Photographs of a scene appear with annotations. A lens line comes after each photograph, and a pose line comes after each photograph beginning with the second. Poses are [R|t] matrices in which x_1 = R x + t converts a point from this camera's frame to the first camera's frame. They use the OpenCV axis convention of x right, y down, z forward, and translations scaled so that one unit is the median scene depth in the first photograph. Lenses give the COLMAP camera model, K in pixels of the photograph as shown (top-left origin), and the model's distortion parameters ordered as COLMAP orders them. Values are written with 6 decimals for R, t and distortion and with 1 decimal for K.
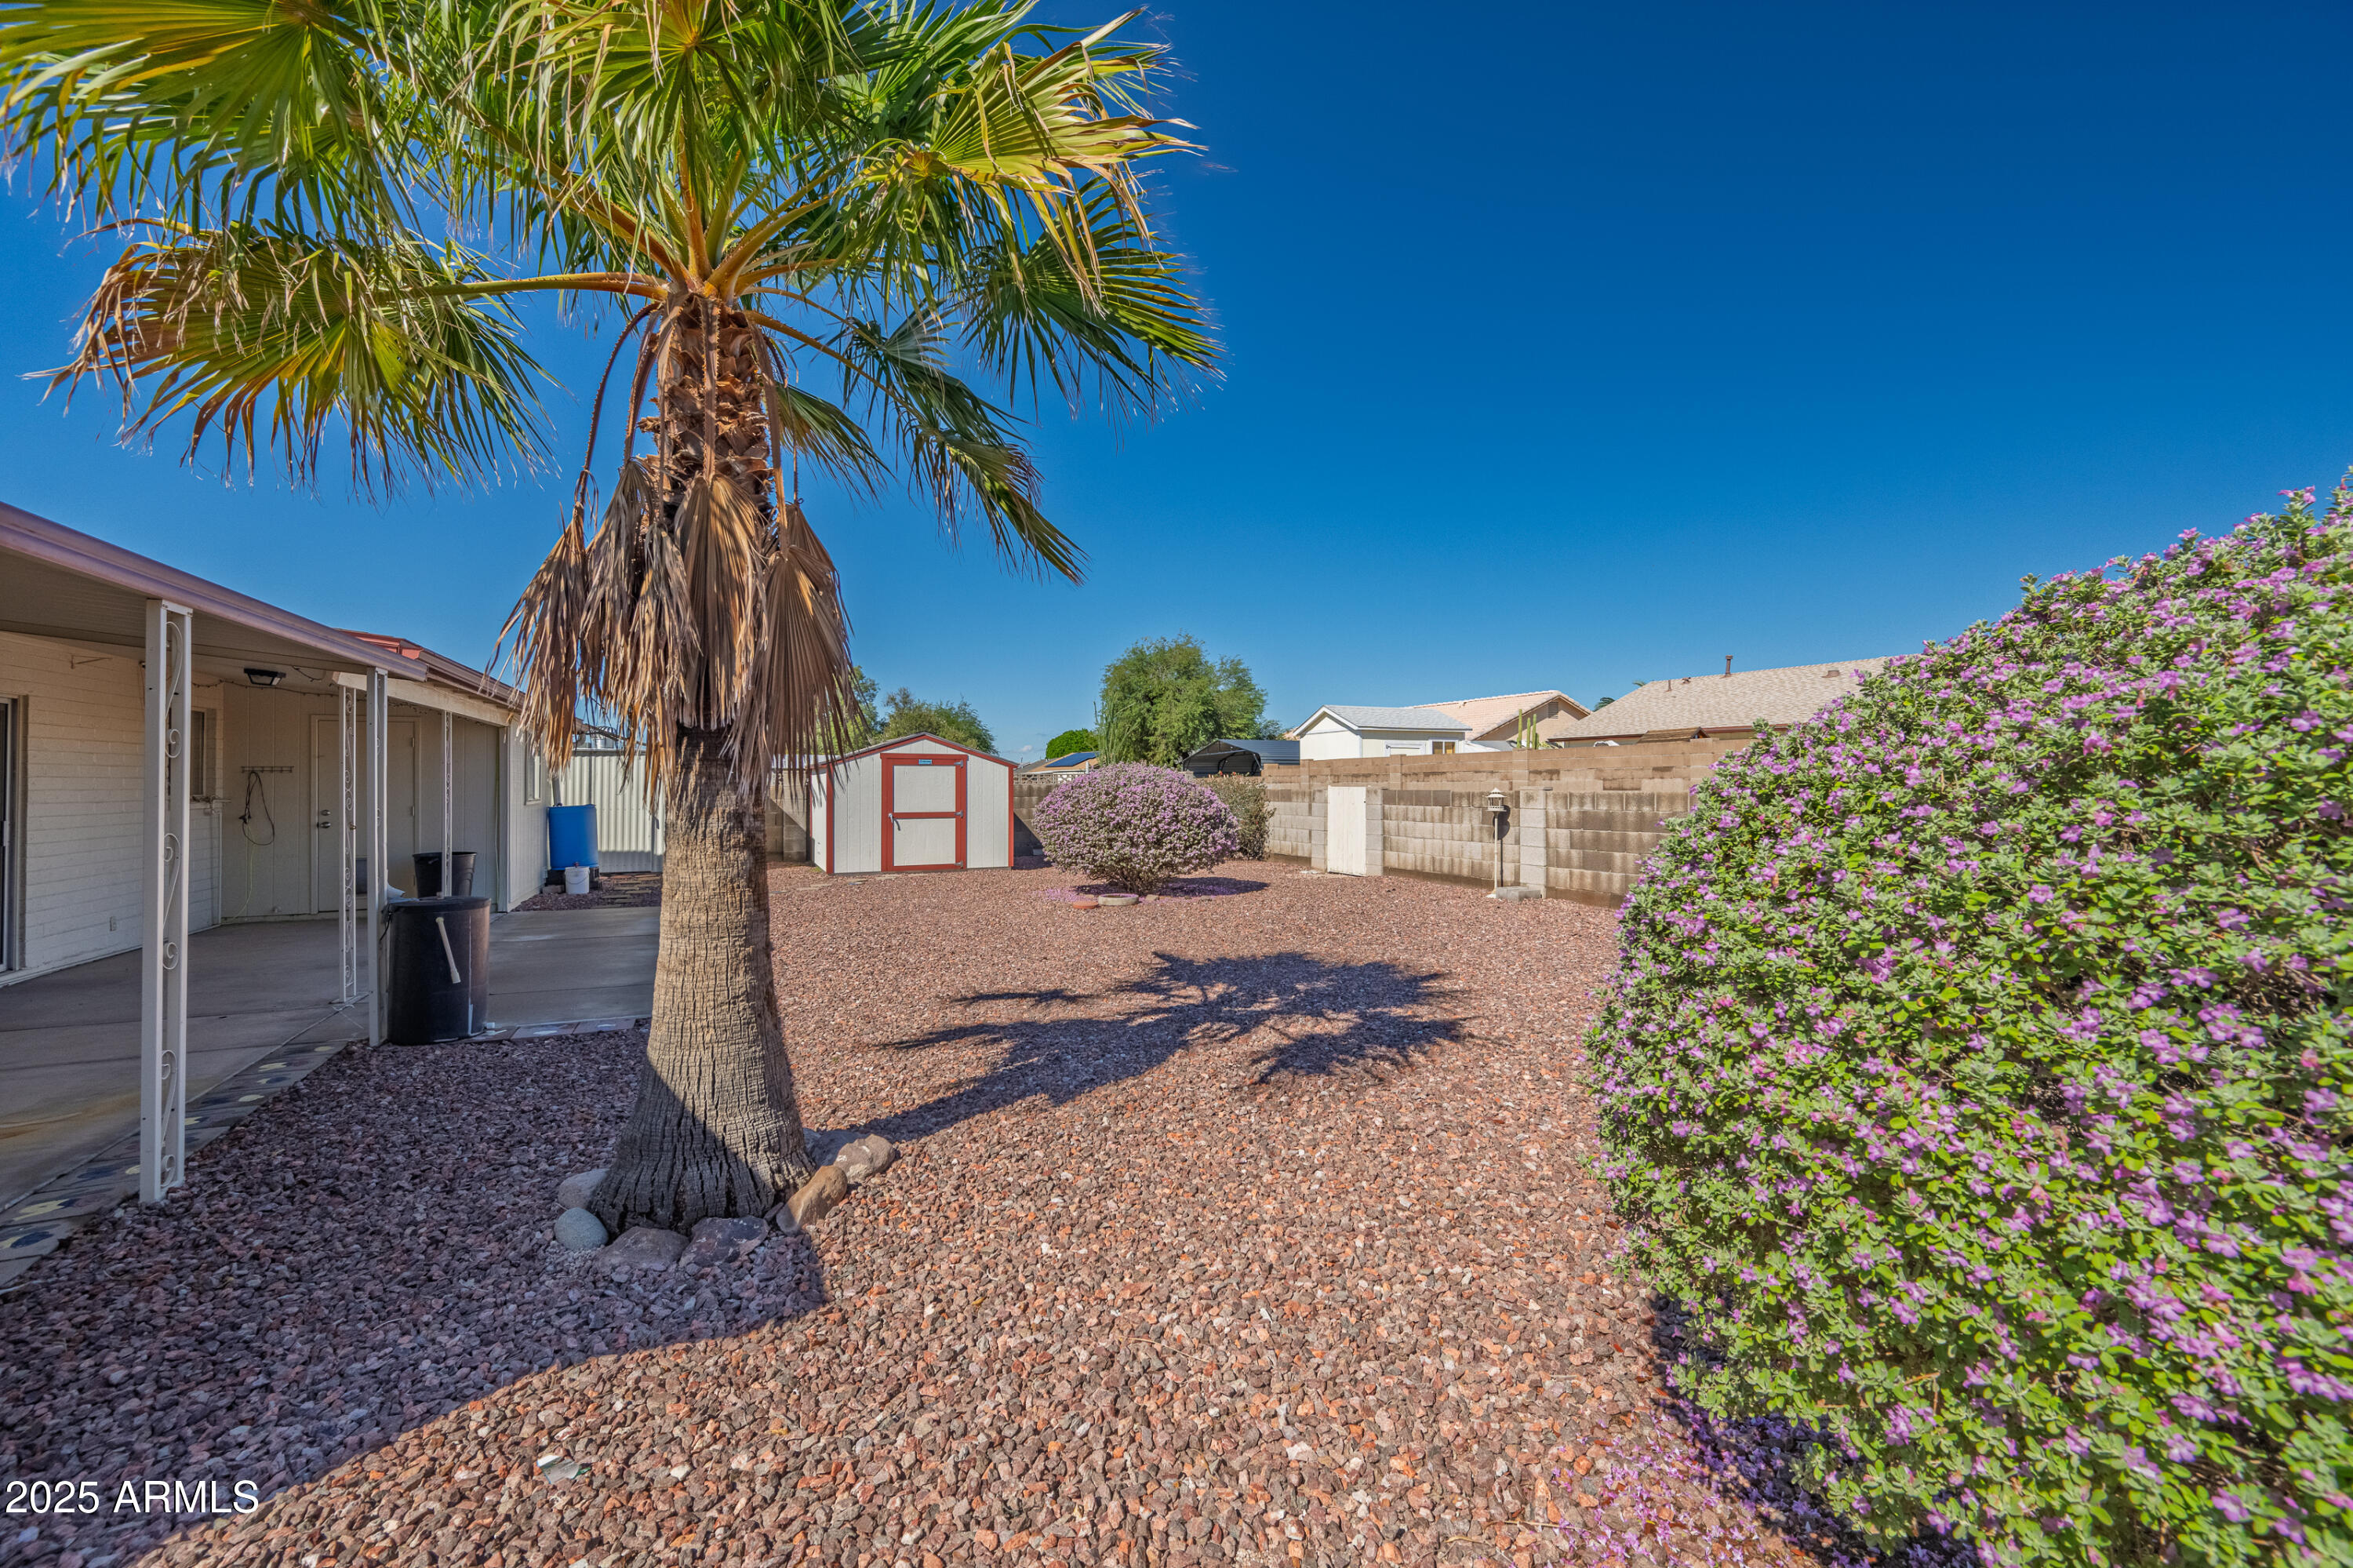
lens RADIAL K [[931.5, 0, 1176.5], [0, 931.5, 774.0], [0, 0, 1]] dist [-0.000032, -0.000142]
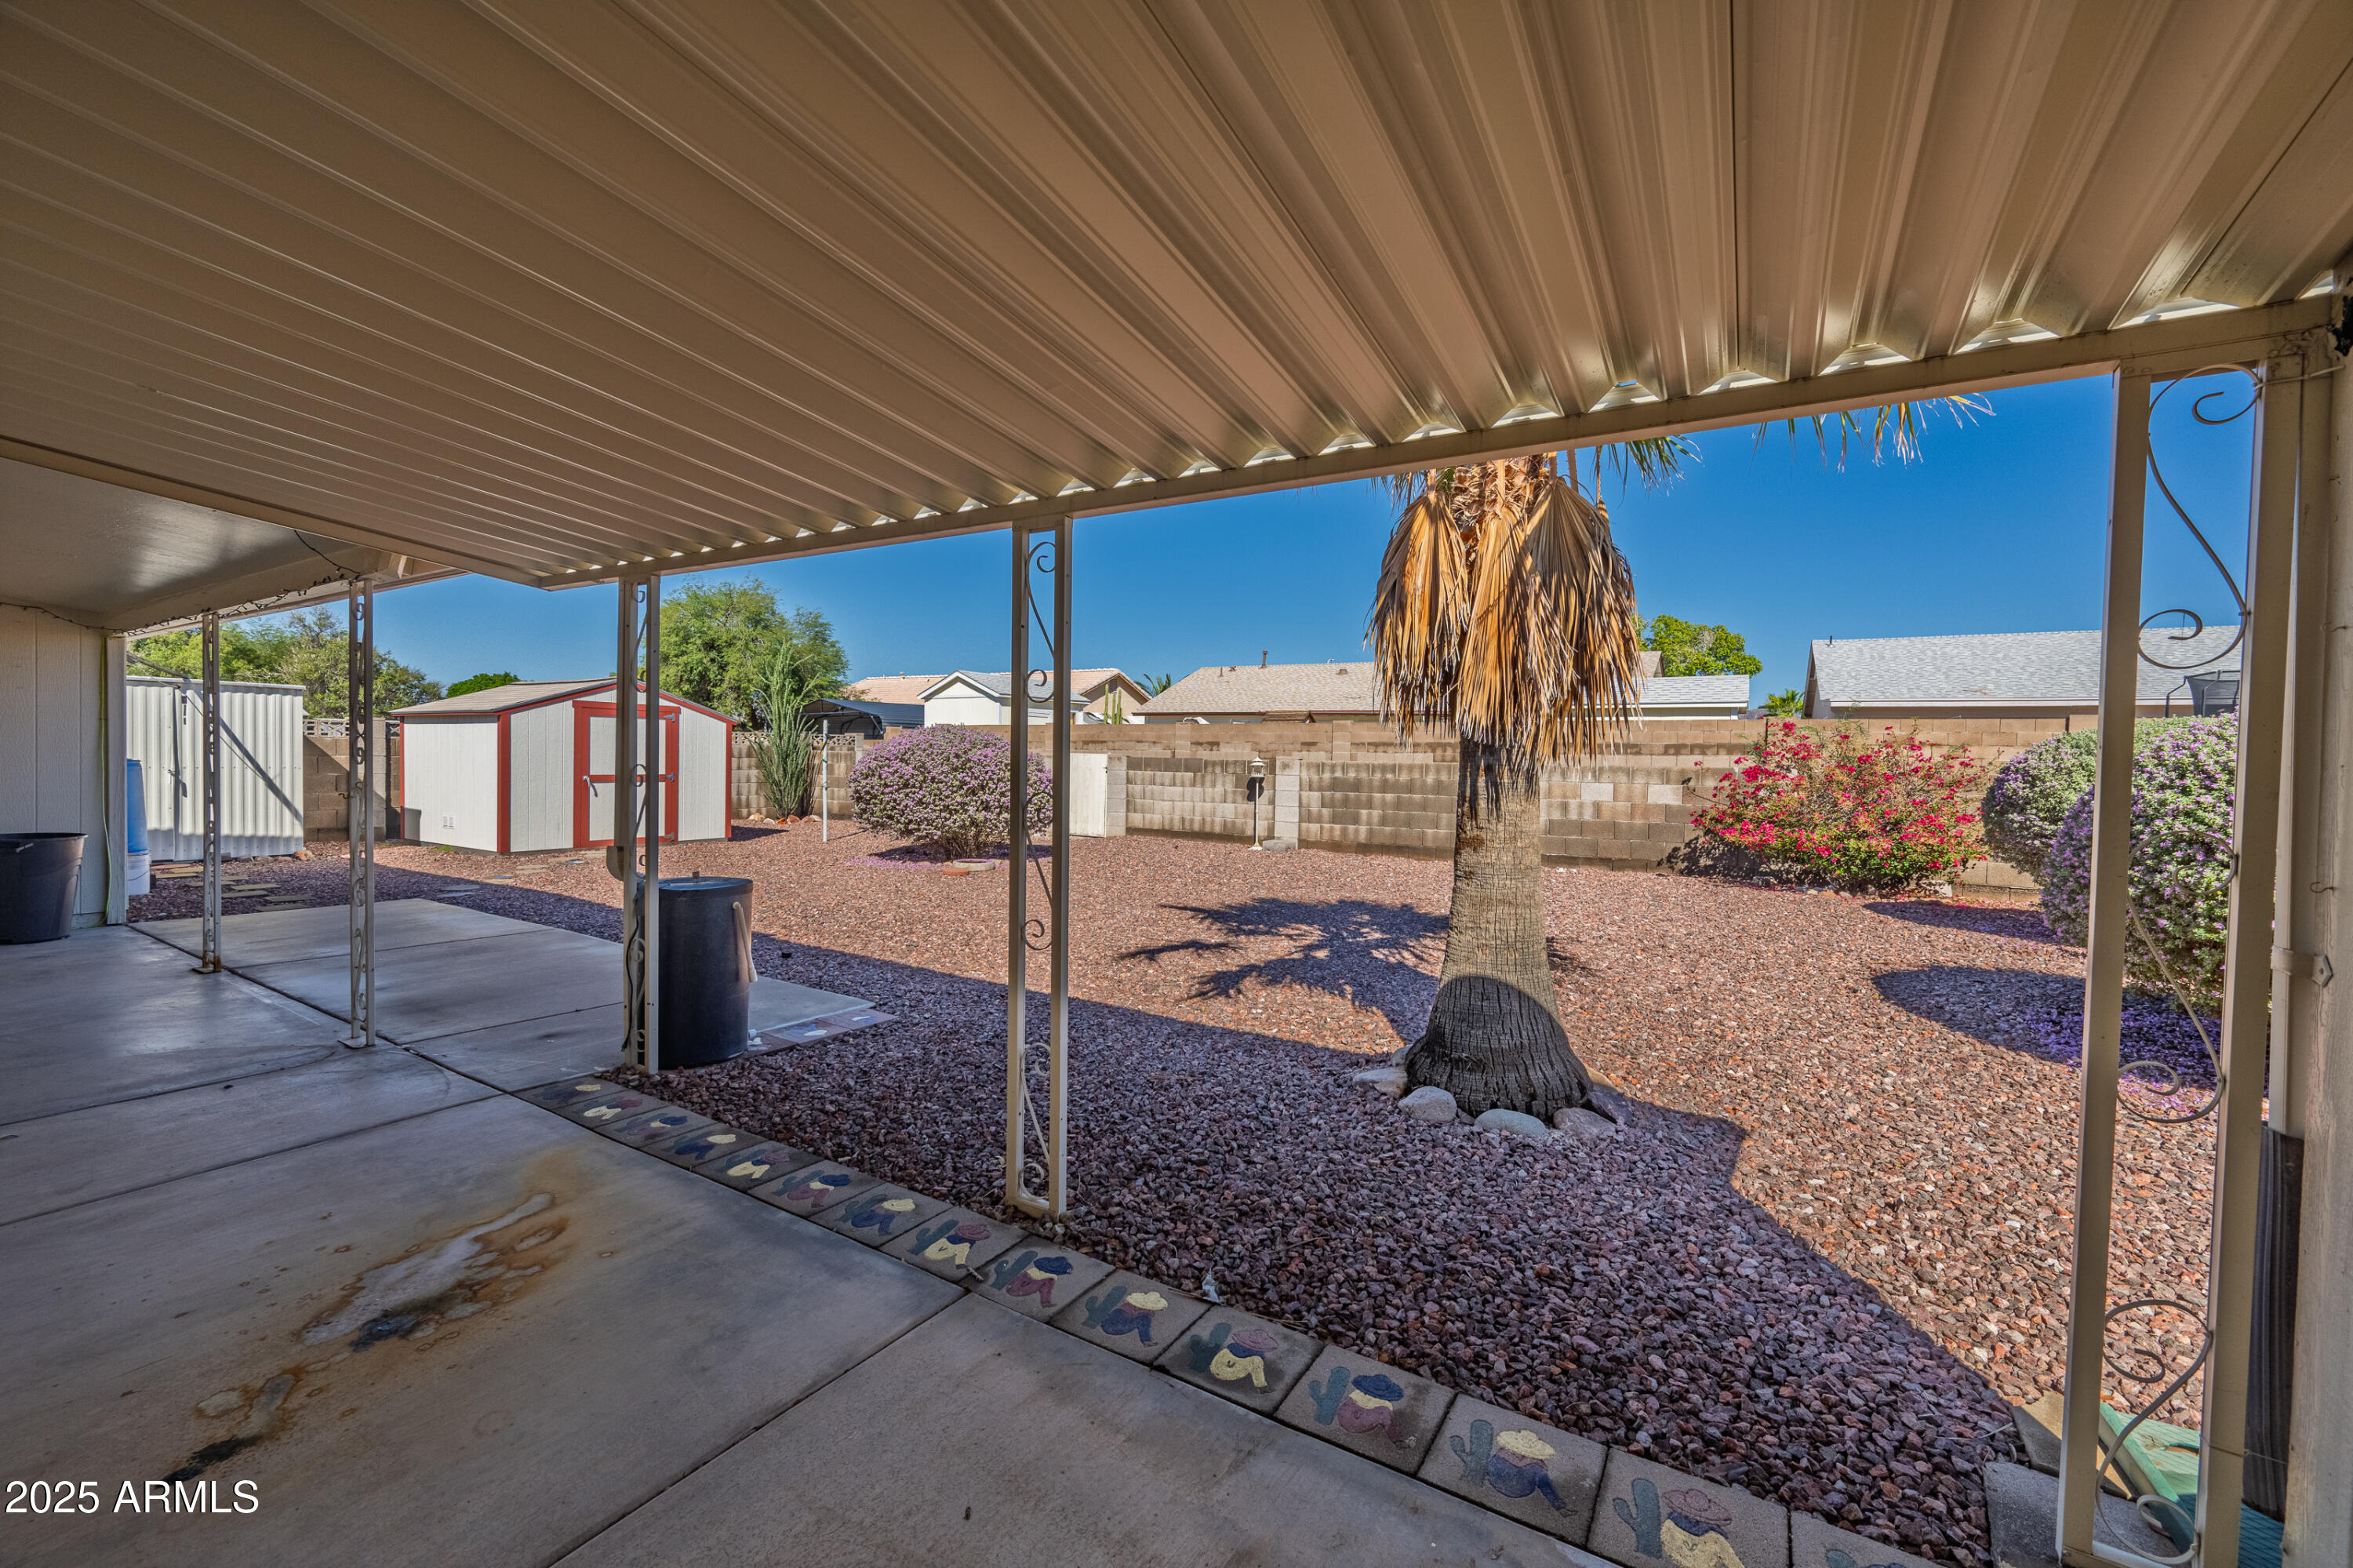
lens RADIAL K [[931.5, 0, 1176.5], [0, 931.5, 774.0], [0, 0, 1]] dist [-0.000032, -0.000142]
pose [[0.847453, 0.007012, 0.530825, -0.300911], [-0.026485, 0.999226, 0.029082, 0.003669], [-0.530210, -0.038705, 0.846983, 0.043632]]
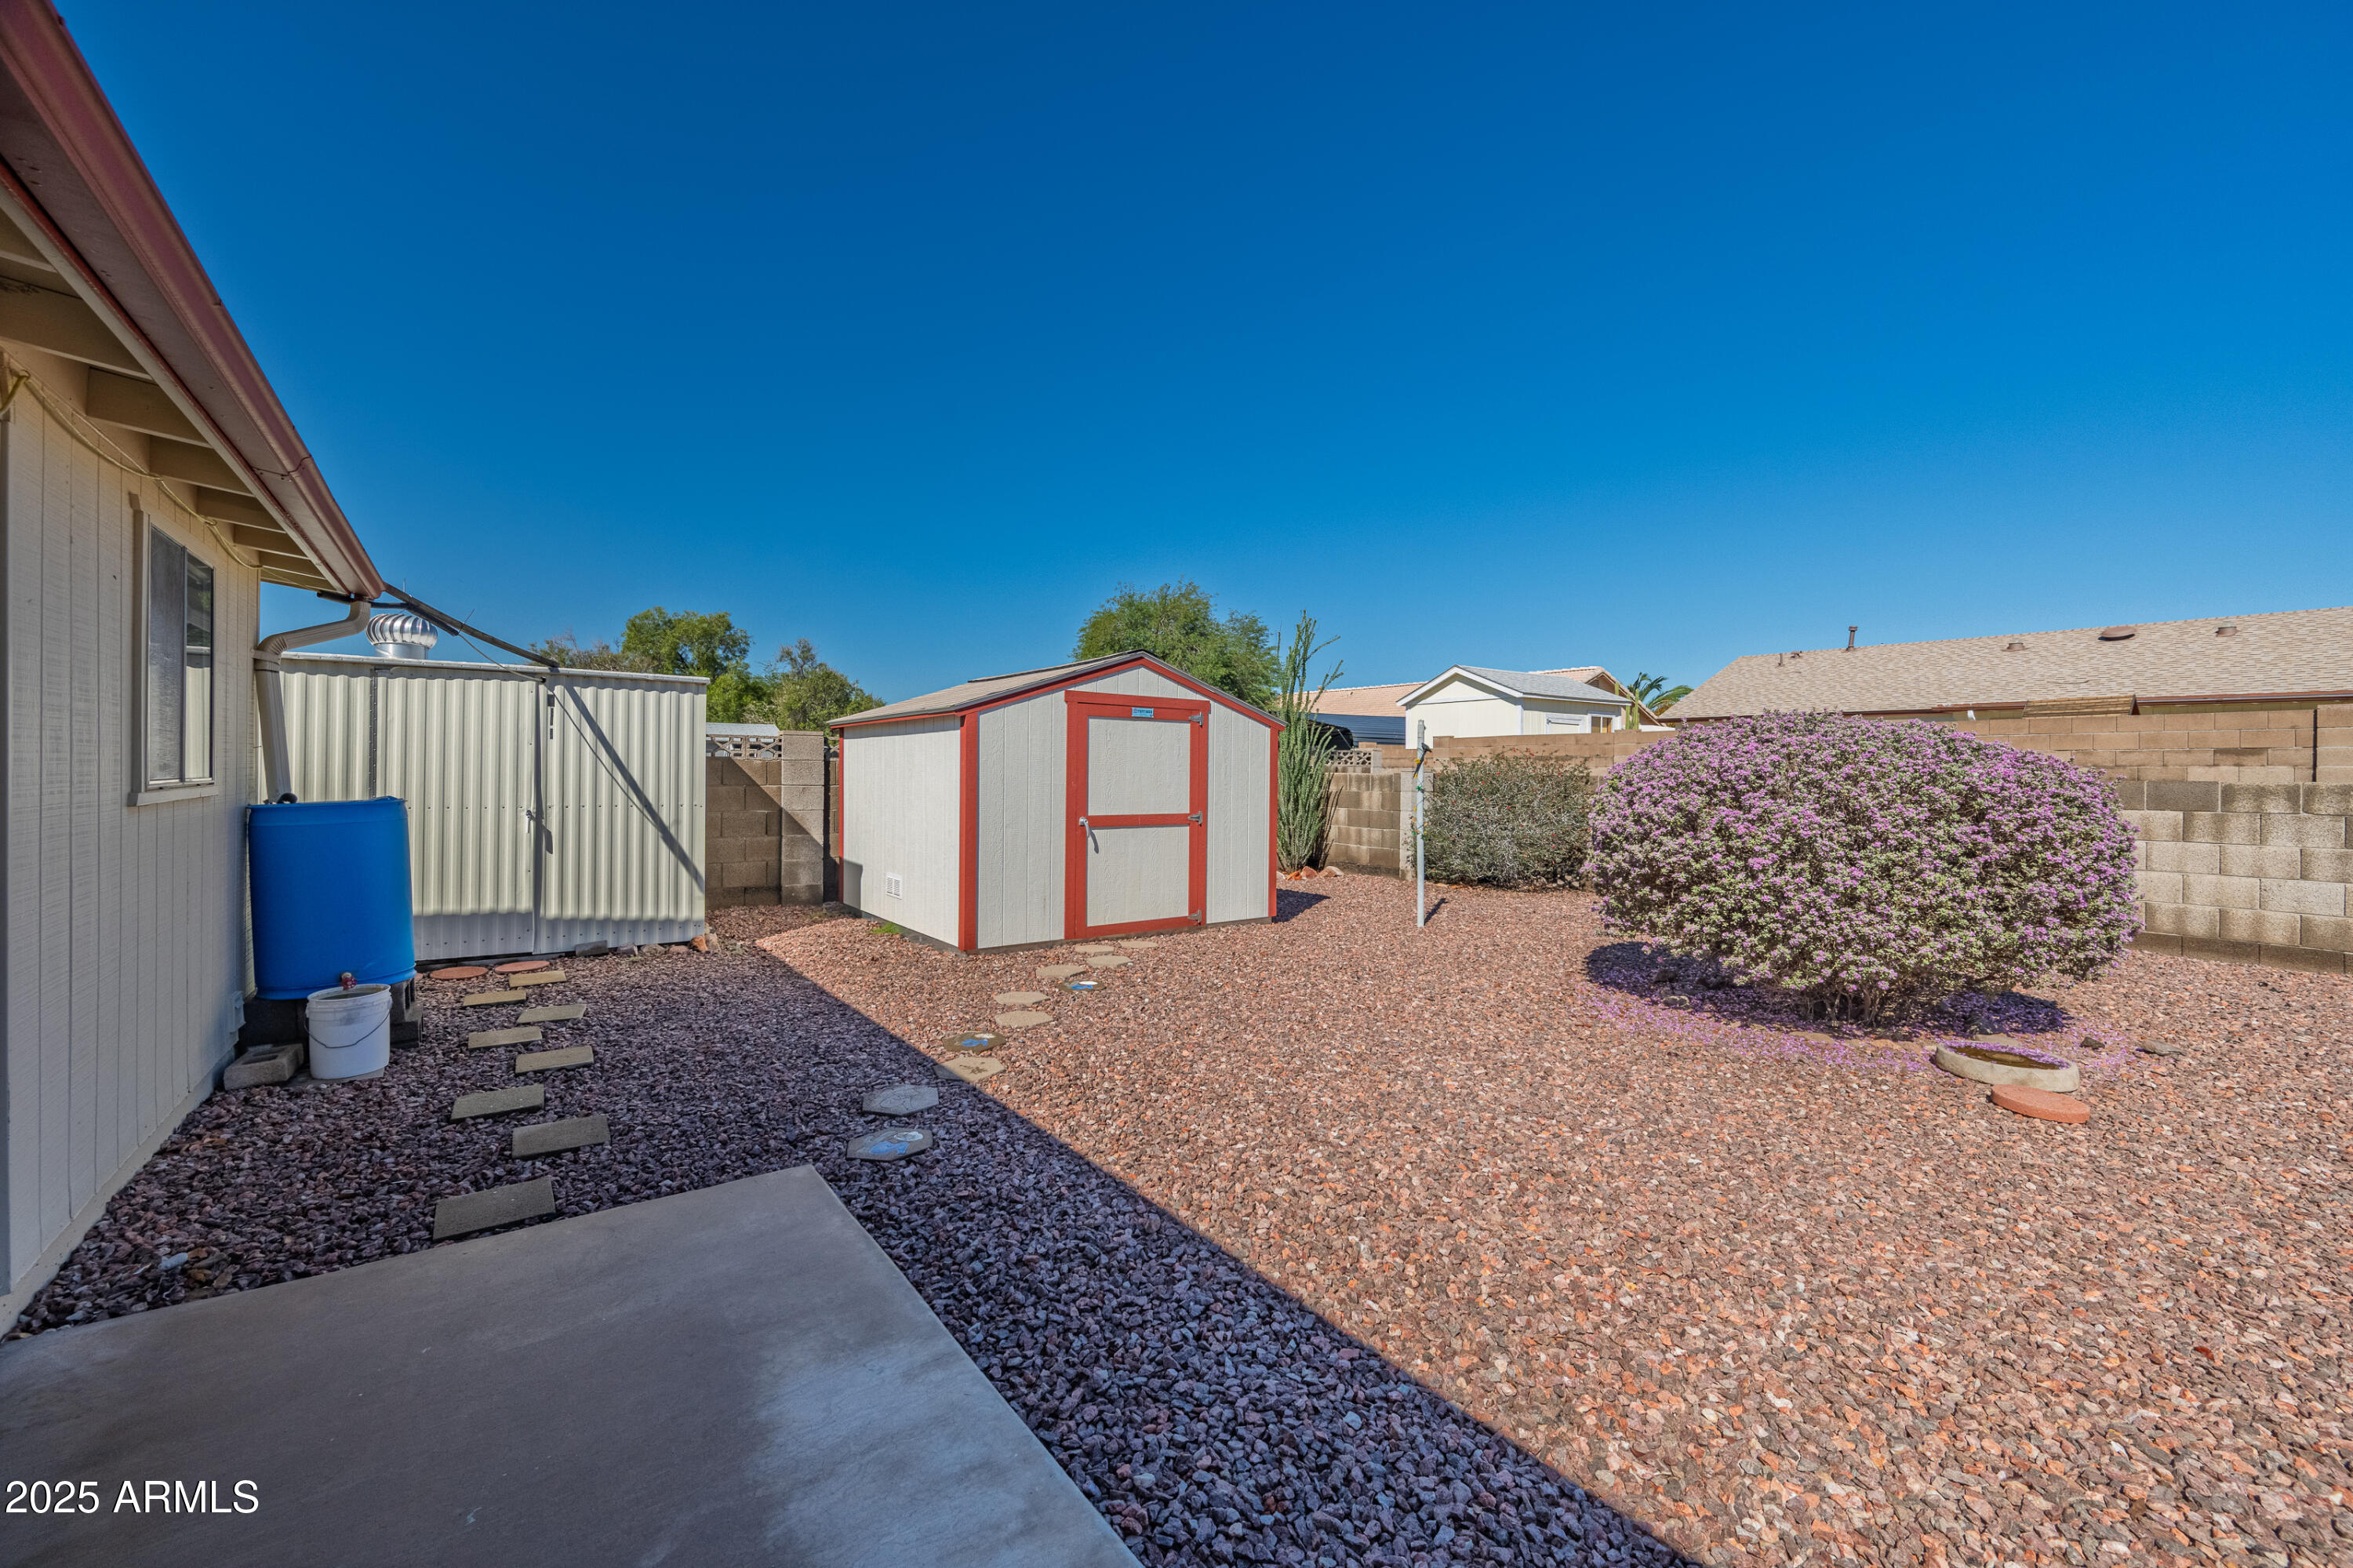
lens RADIAL K [[931.5, 0, 1176.5], [0, 931.5, 774.0], [0, 0, 1]] dist [-0.000032, -0.000142]
pose [[0.984151, 0.011162, 0.176981, -0.343587], [-0.013695, 0.999820, 0.013098, 0.012954], [-0.176803, -0.015314, 0.984127, 0.518572]]
